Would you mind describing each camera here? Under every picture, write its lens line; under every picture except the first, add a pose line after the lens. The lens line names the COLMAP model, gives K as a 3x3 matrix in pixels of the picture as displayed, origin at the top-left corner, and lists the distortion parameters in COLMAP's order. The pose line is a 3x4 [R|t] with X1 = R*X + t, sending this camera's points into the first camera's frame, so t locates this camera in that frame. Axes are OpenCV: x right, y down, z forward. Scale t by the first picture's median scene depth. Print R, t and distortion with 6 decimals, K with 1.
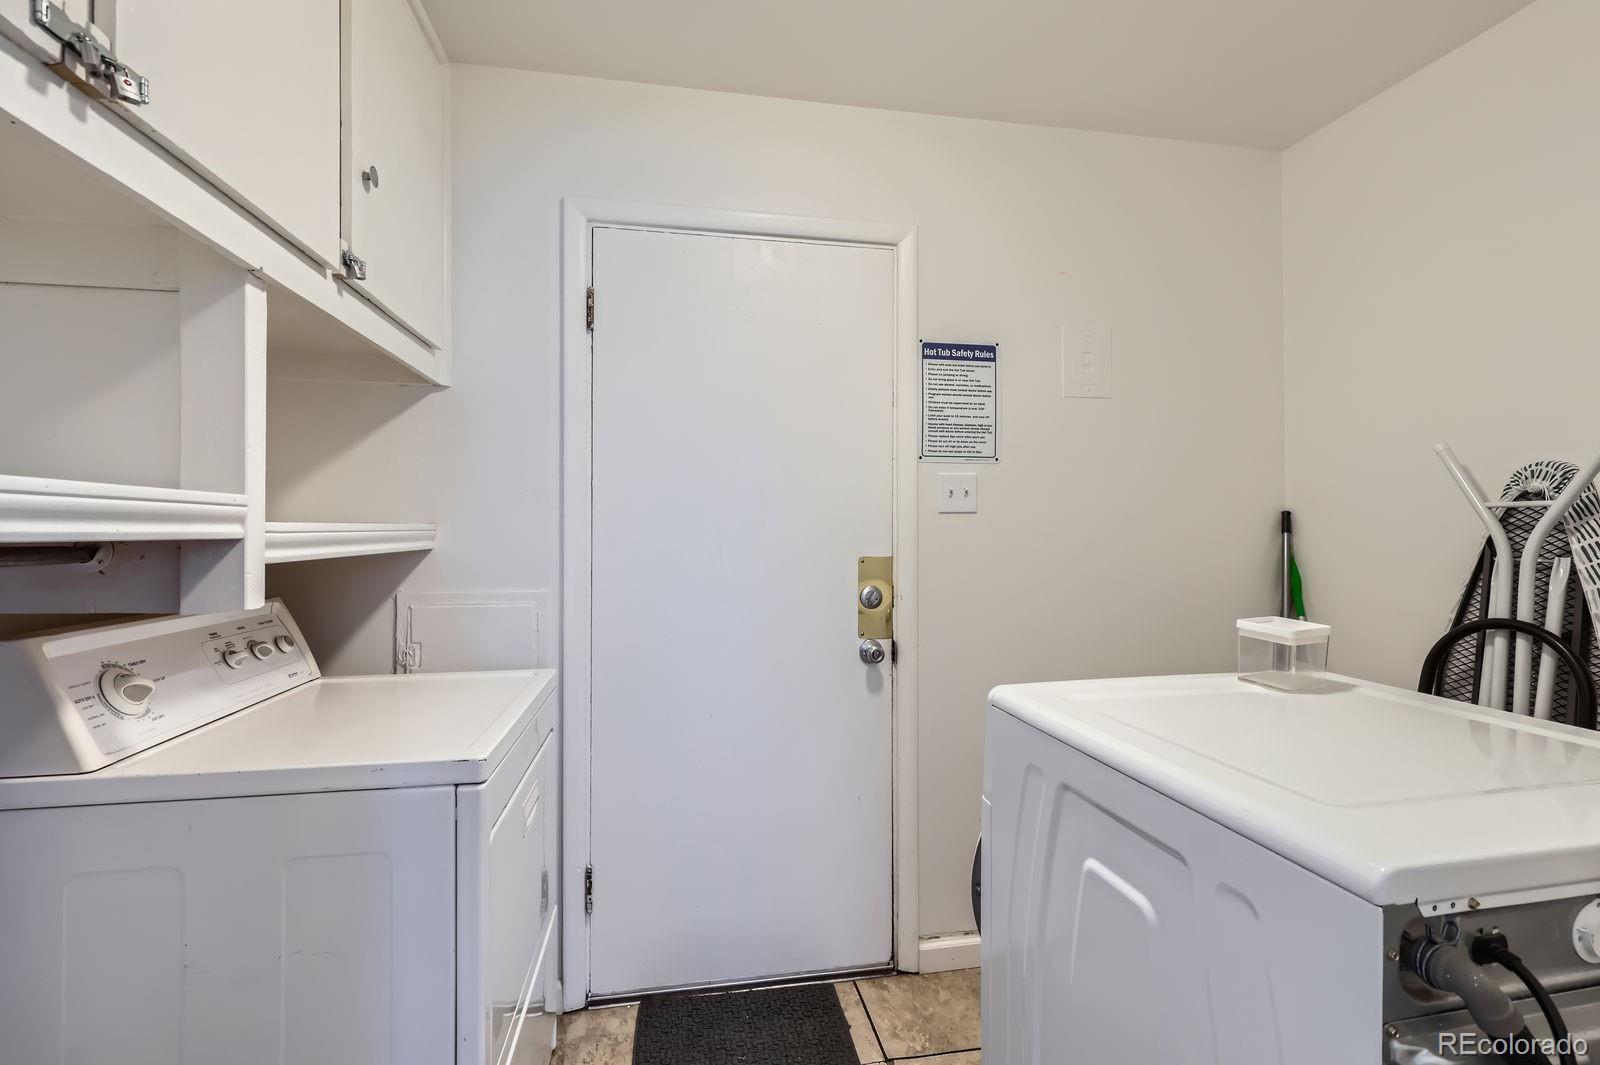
lens RADIAL K [[739.1, 0, 804.5], [0, 739.1, 531.4], [0, 0, 1]] dist [0.007904, -0.001660]
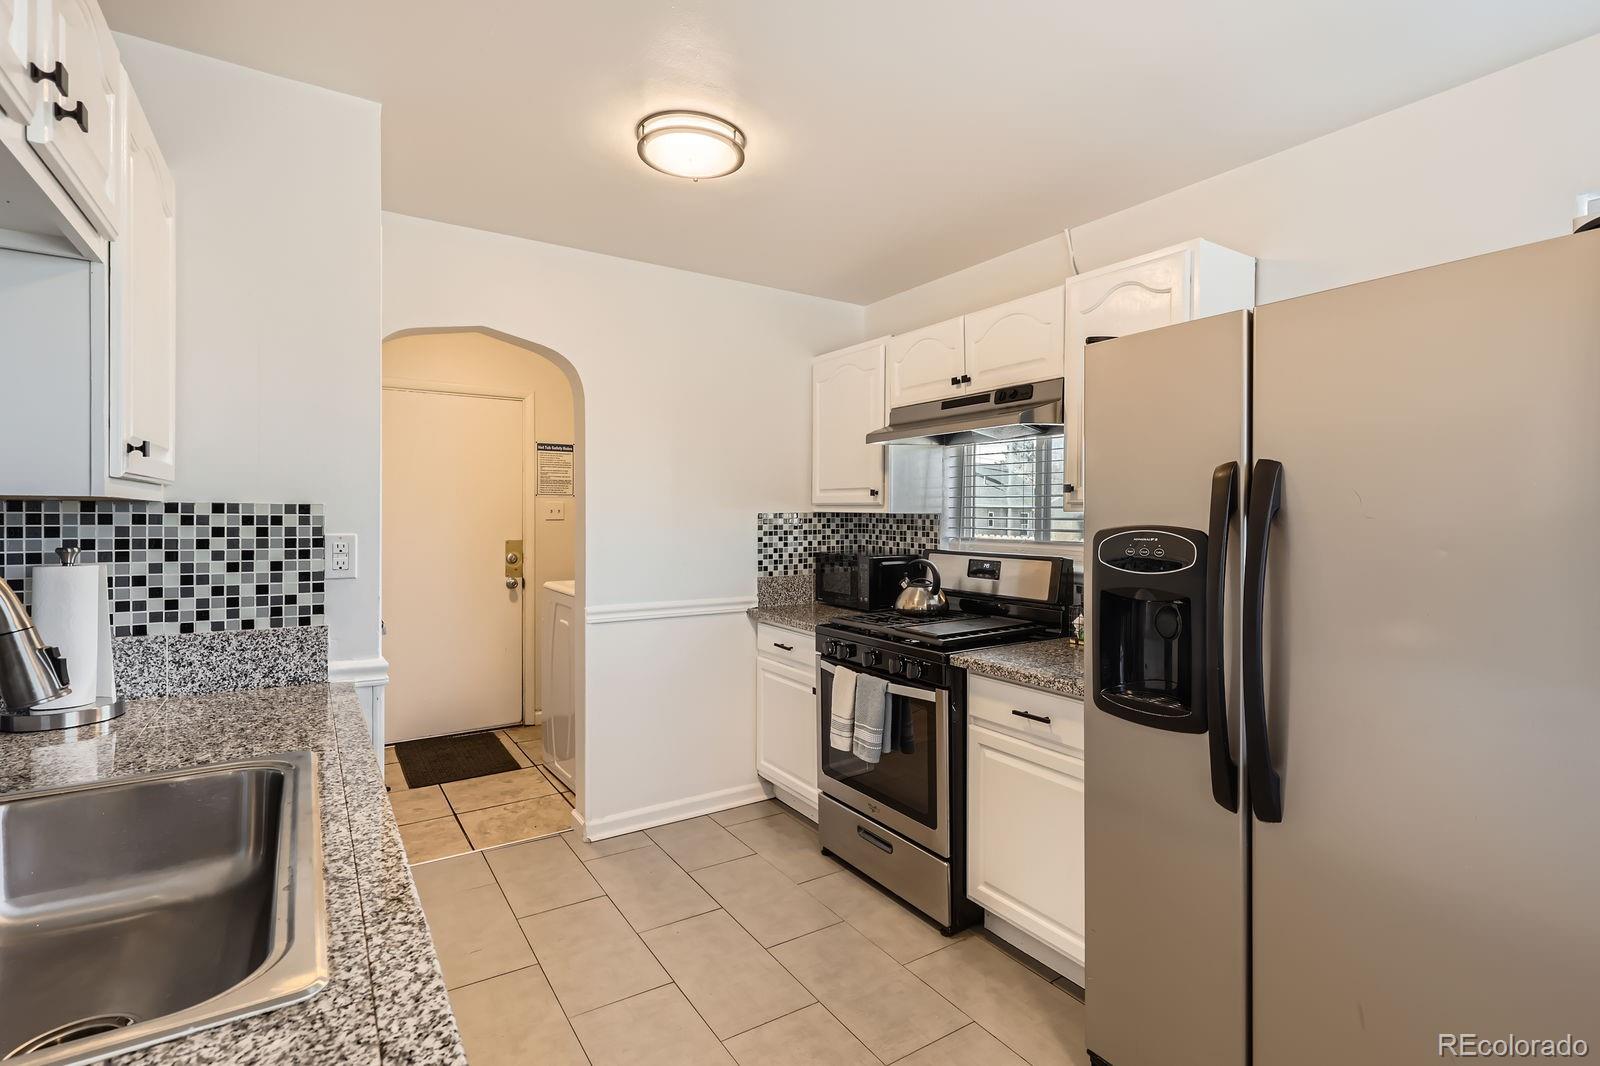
lens RADIAL K [[773.3, 0, 839.2], [0, 773.3, 518.4], [0, 0, 1]] dist [0.005683, 0.001266]
pose [[0.911230, -0.003071, 0.411887, 0.029116], [0.000239, 0.999976, 0.006927, -0.047142], [-0.411899, -0.006213, 0.911208, -1.510664]]
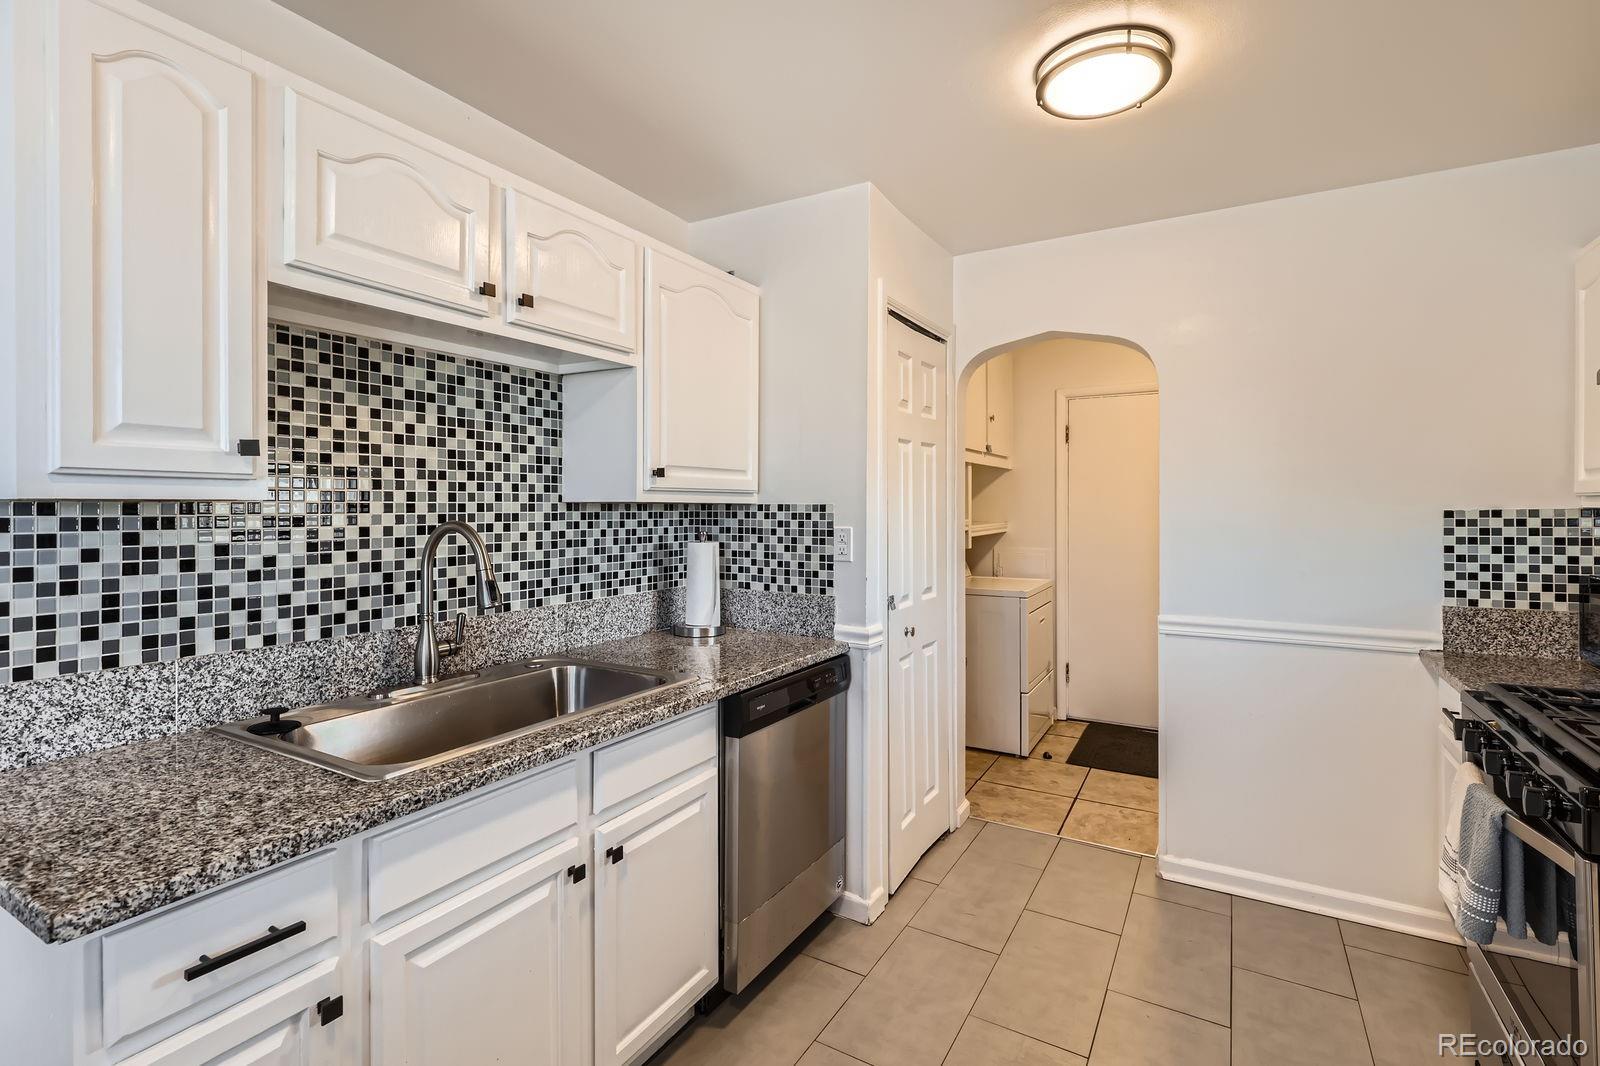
lens RADIAL K [[739.1, 0, 788.5], [0, 739.1, 508.8], [0, 0, 1]] dist [0.007904, -0.001660]
pose [[0.757366, -0.003282, -0.652983, 0.562434], [0.002158, 0.999994, -0.002524, -0.047959], [0.652987, 0.000502, 0.757369, -1.341794]]
